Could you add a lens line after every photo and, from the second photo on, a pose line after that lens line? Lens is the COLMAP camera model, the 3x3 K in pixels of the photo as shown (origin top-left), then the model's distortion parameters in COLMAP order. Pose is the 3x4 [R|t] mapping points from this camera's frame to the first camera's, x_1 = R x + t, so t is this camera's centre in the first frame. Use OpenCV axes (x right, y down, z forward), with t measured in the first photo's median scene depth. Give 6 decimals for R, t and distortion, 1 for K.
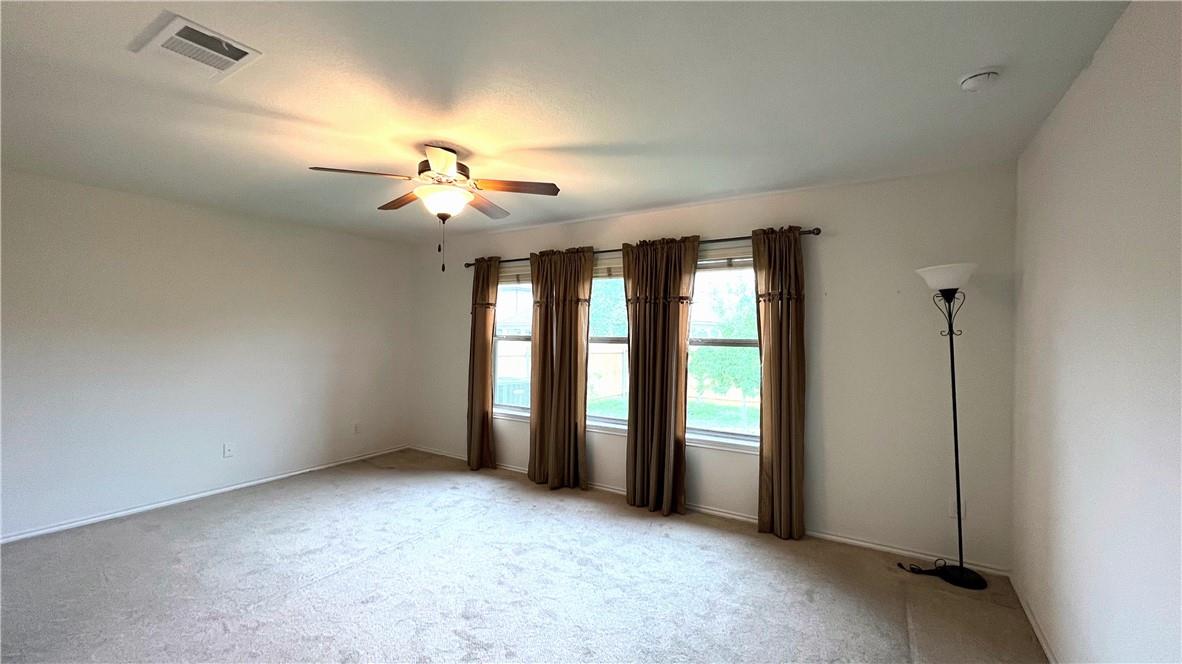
lens RADIAL K [[473.8, 0, 586.4], [0, 473.8, 329.3], [0, 0, 1]] dist [0.000288, -0.000023]
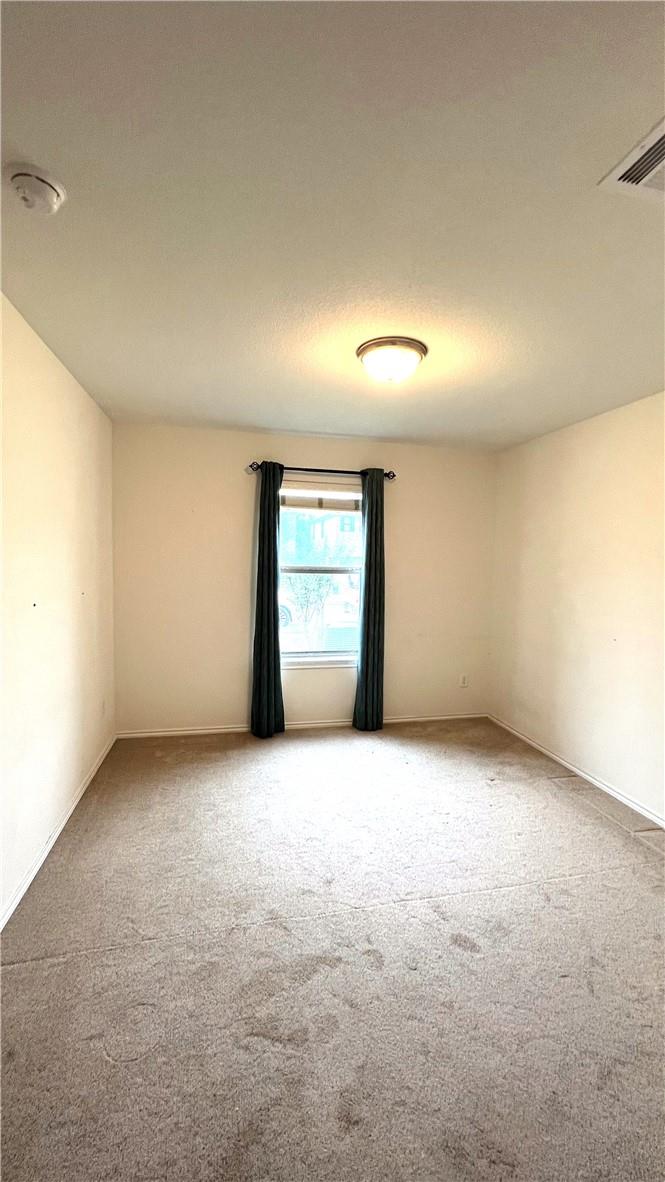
lens RADIAL K [[473.8, 0, 332.5], [0, 473.8, 591.0], [0, 0, 1]] dist [0.000288, -0.000023]
pose [[0.697114, -0.038887, 0.715905, -0.497982], [-0.016716, 0.997375, 0.070454, 0.003711], [-0.716765, -0.061082, 0.694634, 0.257527]]
